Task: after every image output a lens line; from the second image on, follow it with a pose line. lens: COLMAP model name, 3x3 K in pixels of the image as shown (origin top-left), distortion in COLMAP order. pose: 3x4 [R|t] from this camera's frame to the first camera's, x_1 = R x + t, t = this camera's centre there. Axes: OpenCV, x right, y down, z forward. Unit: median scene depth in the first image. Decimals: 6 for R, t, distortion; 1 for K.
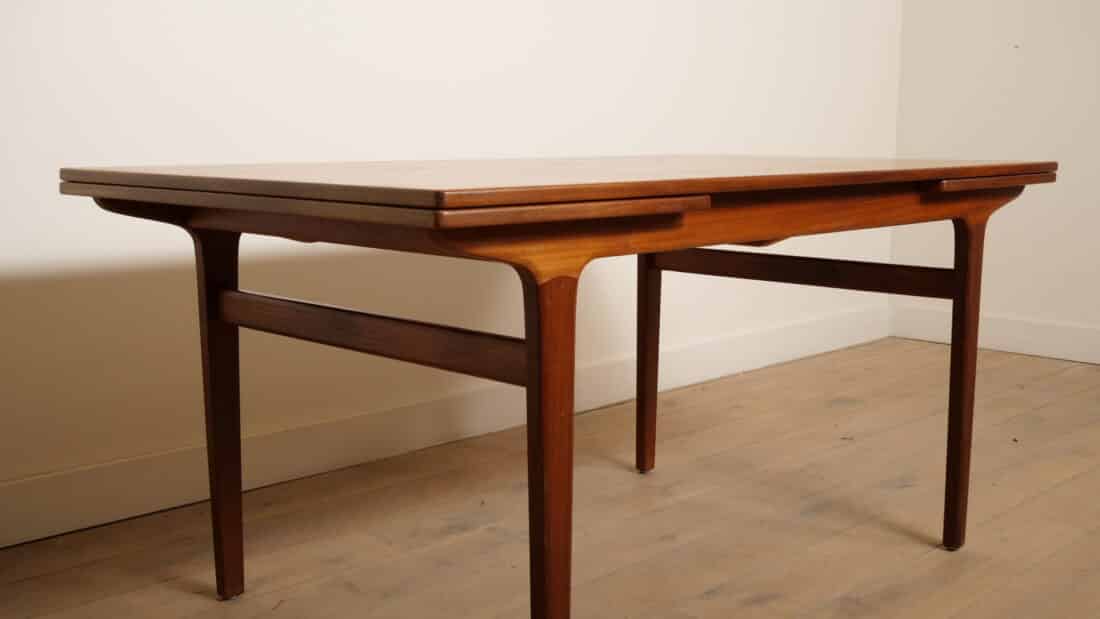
lens RADIAL K [[1248.1, 0, 550.0], [0, 1248.1, 309.5], [0, 0, 1]] dist [-0.004288, -0.002900]
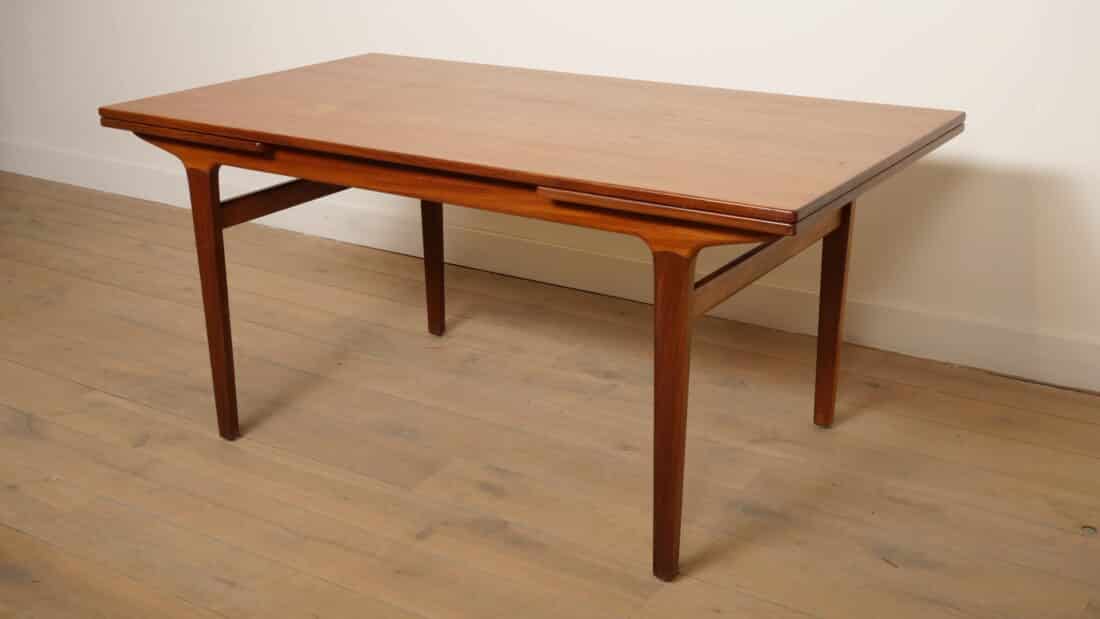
lens RADIAL K [[1252.6, 0, 550.0], [0, 1252.6, 309.5], [0, 0, 1]] dist [-0.010026, -0.004664]
pose [[0.204342, 0.329447, -0.921797, 1.149358], [-0.137850, 0.941967, 0.306097, -0.287773], [0.969145, 0.064521, 0.237897, 0.698248]]
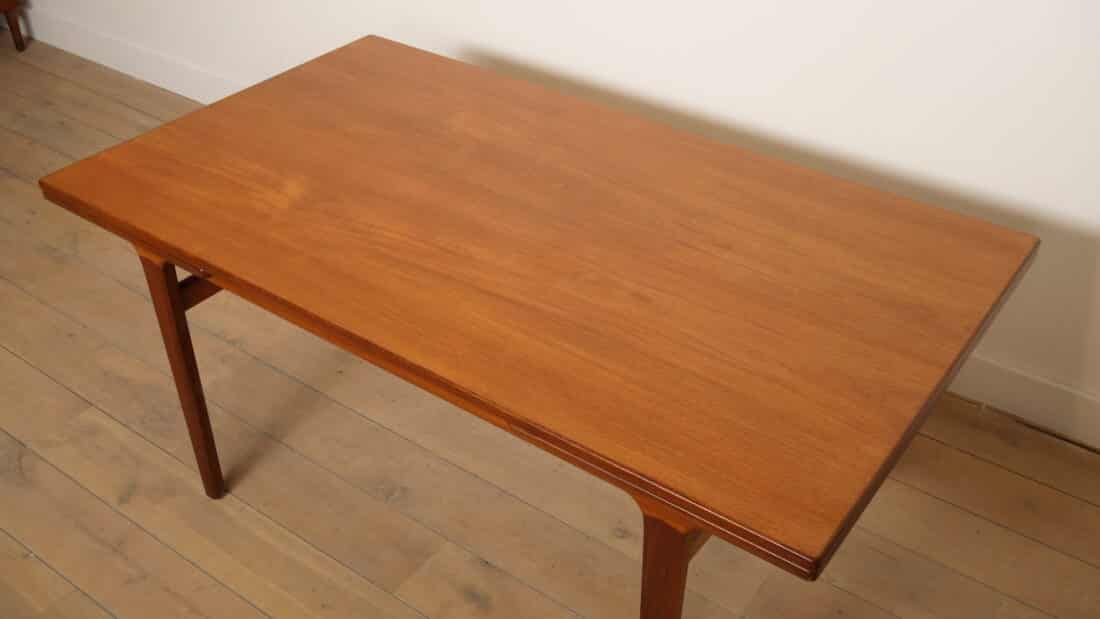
lens RADIAL K [[1062.6, 0, 550.0], [0, 1062.6, 309.5], [0, 0, 1]] dist [-0.014504, -0.020554]
pose [[0.144266, 0.574340, -0.805805, 0.756596], [-0.149654, 0.817620, 0.555969, -0.503975], [0.978157, 0.040384, 0.203907, 0.790871]]
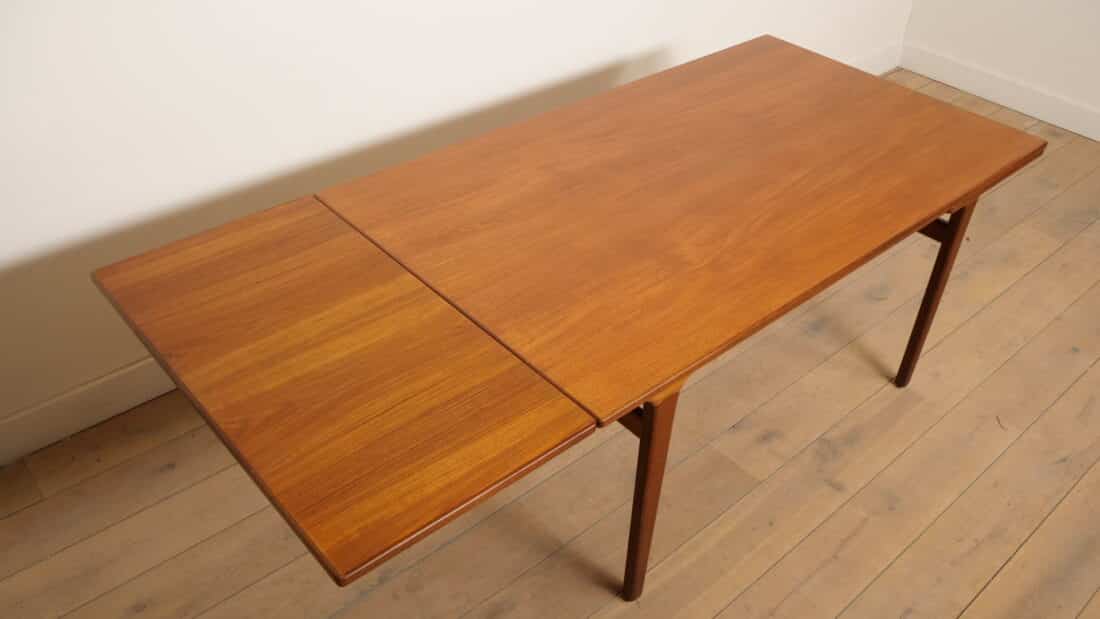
lens RADIAL K [[916.9, 0, 550.0], [0, 916.9, 309.5], [0, 0, 1]] dist [-0.028176, 0.001315]
pose [[0.996450, 0.071854, -0.043876, -0.059502], [-0.041625, 0.873459, 0.485115, -0.417275], [0.073181, -0.481566, 0.873349, 0.050789]]
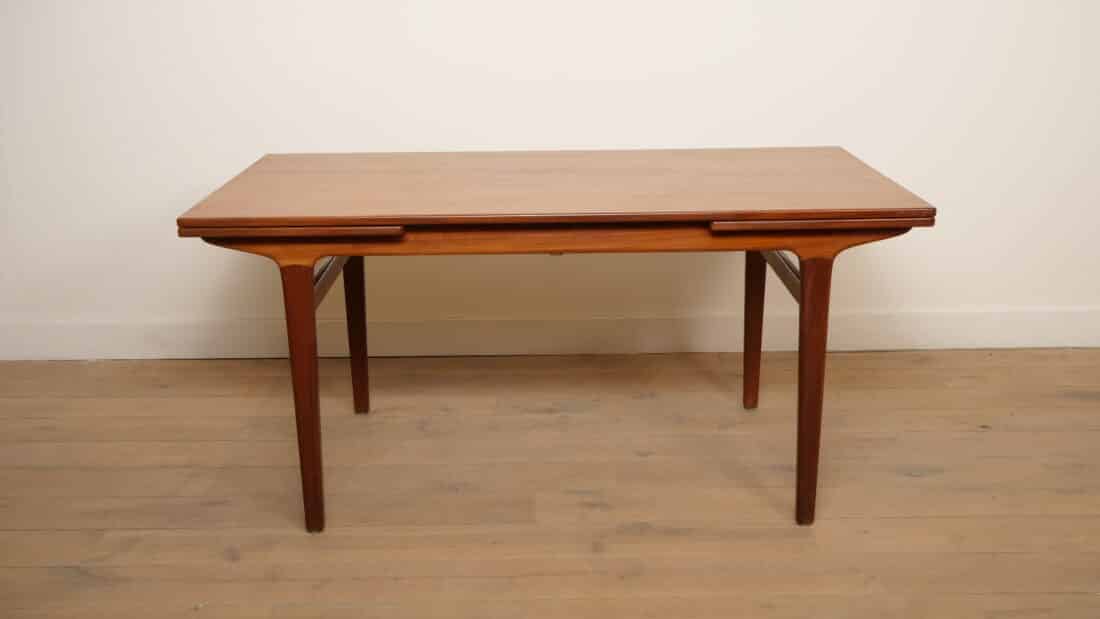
lens RADIAL K [[1248.1, 0, 550.0], [0, 1248.1, 309.5], [0, 0, 1]] dist [-0.004288, -0.002900]
pose [[0.702106, 0.179058, -0.689192, 0.961471], [-0.090793, 0.982479, 0.162762, -0.183684], [0.706261, -0.051702, 0.706061, 0.004481]]
